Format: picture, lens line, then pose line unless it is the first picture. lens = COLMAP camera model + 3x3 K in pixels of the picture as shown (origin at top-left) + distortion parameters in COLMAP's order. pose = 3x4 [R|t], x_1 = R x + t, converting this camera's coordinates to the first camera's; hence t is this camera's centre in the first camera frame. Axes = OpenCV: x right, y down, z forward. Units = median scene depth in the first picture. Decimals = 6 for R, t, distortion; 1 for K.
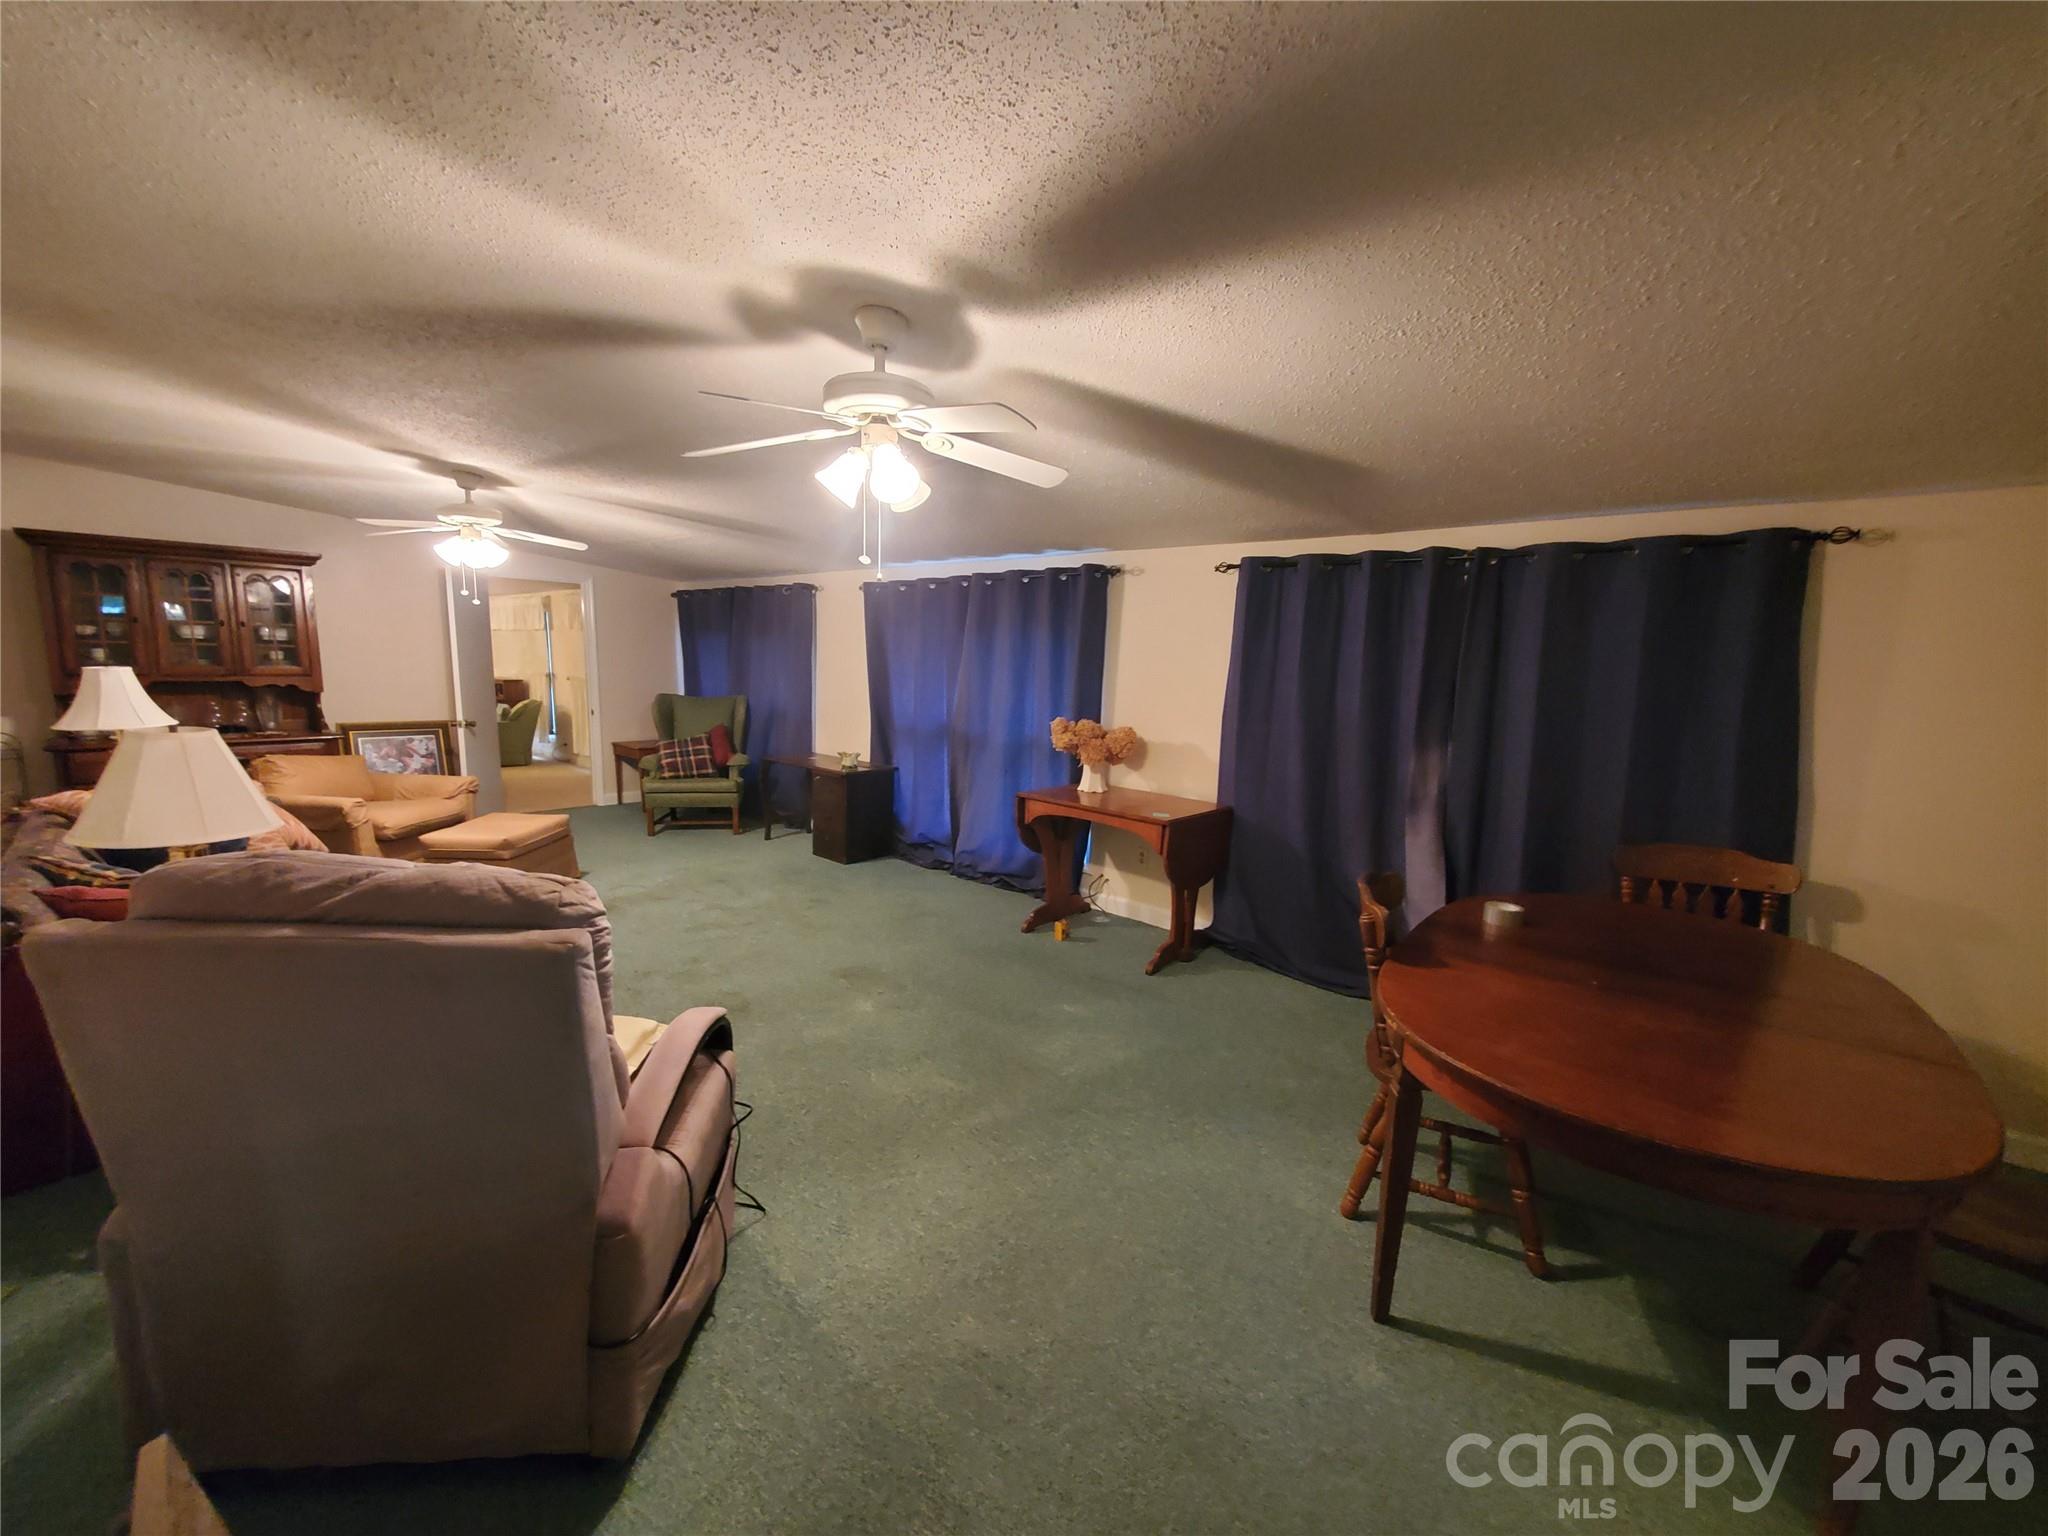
lens RADIAL K [[813.4, 0, 1021.8], [0, 813.4, 786.6], [0, 0, 1]] dist [0.003024, 0.000327]
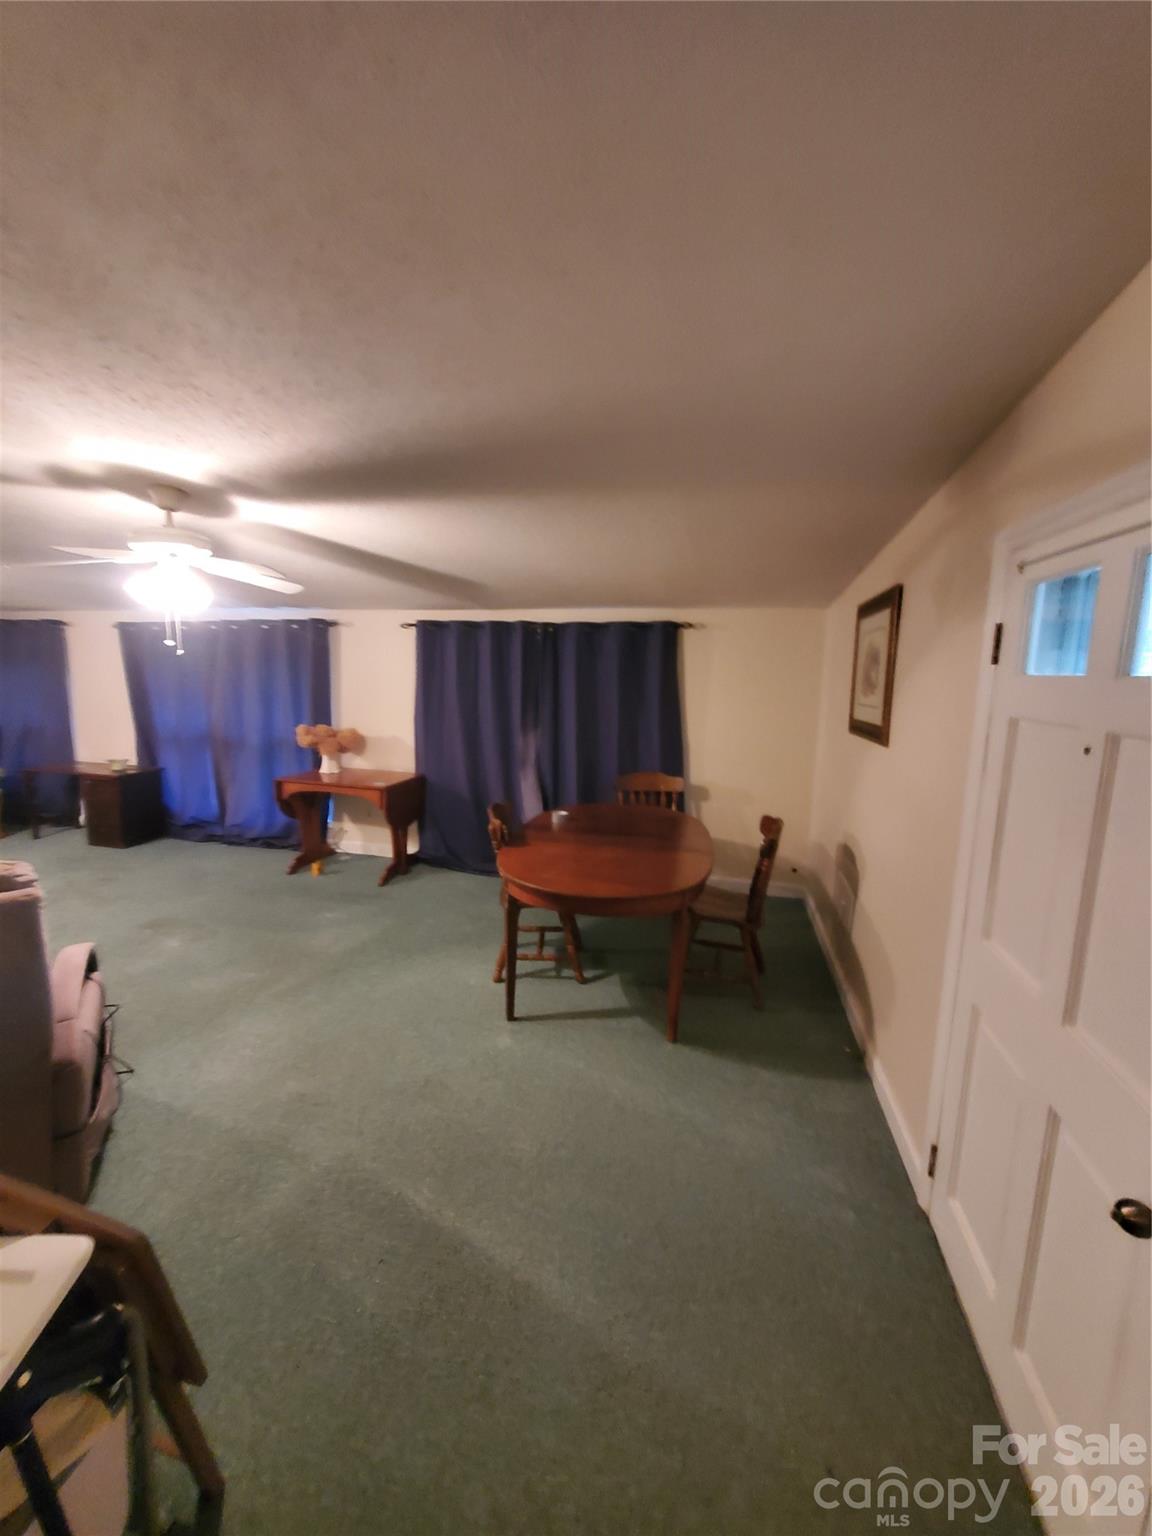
lens RADIAL K [[610.0, 0, 565.3], [0, 610.0, 762.9], [0, 0, 1]] dist [0.003024, 0.000327]
pose [[0.889832, -0.086139, 0.448084, -0.031527], [0.081882, 0.996223, 0.028907, -0.009645], [-0.448882, 0.010968, 0.893524, -0.200696]]
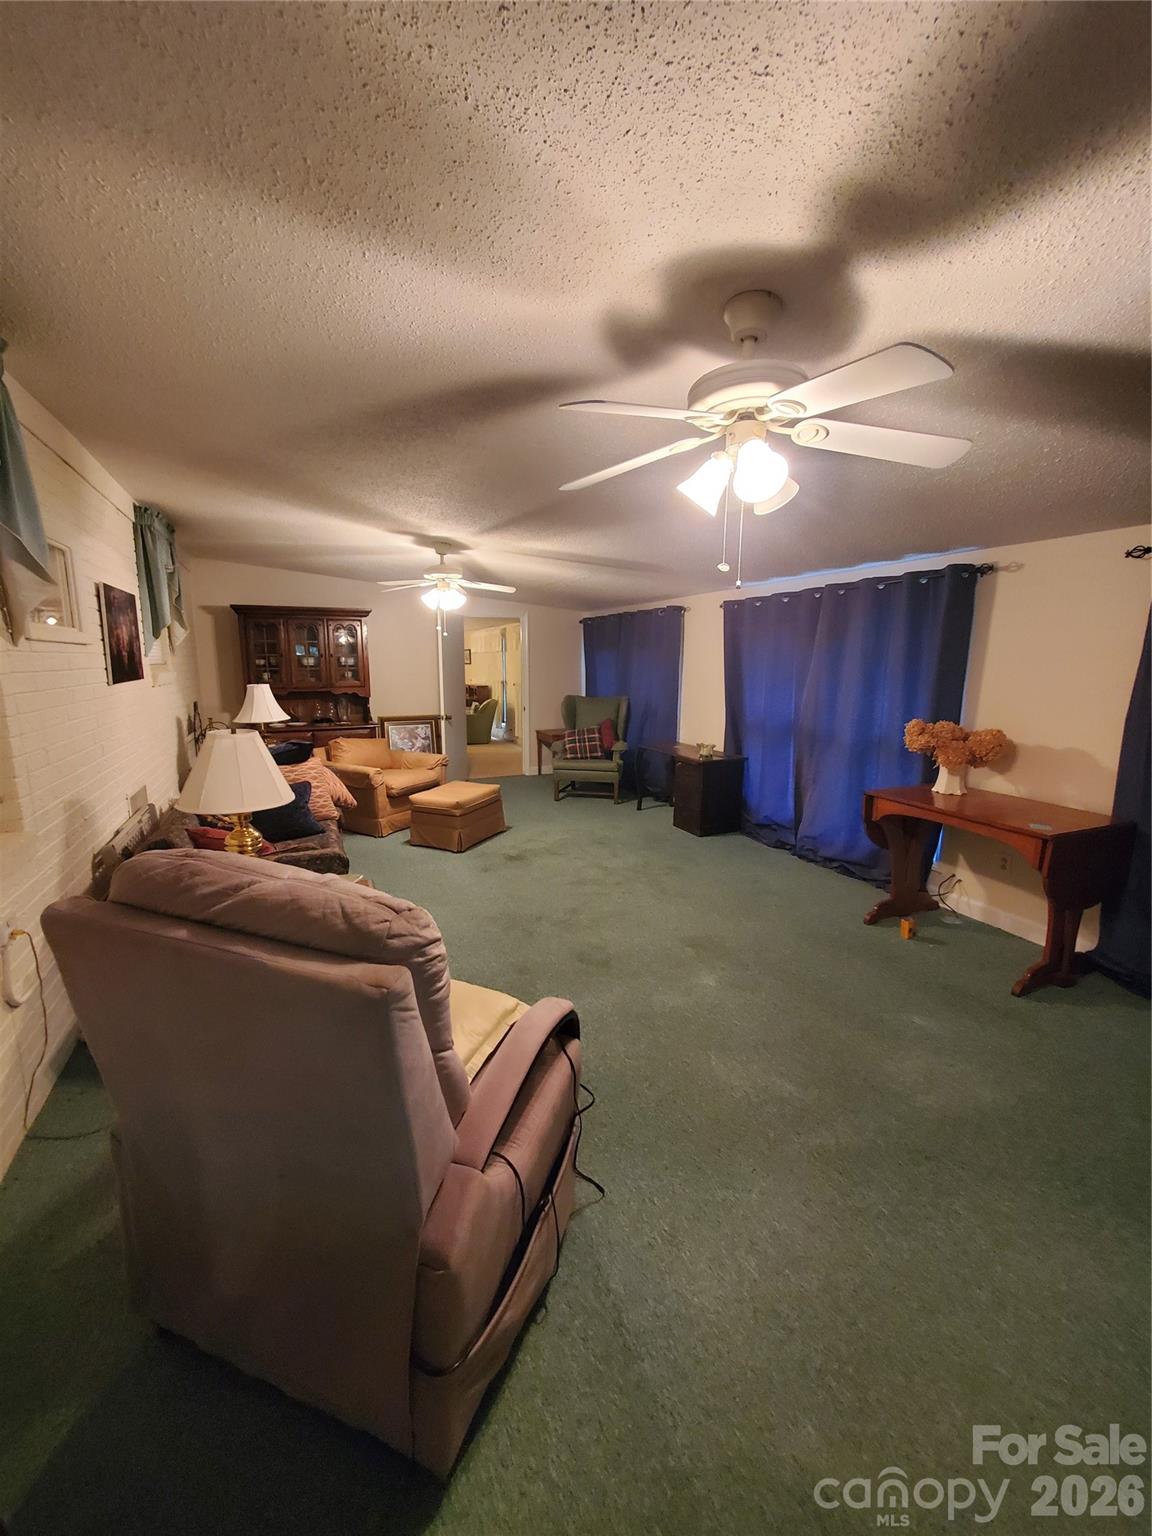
lens RADIAL K [[607.5, 0, 560.2], [0, 607.5, 761.2], [0, 0, 1]] dist [0.000243, -0.000340]
pose [[0.900919, 0.039519, -0.432184, -0.023925], [-0.038555, 0.999196, 0.010998, -0.024852], [0.432271, 0.006755, 0.901718, 0.134326]]
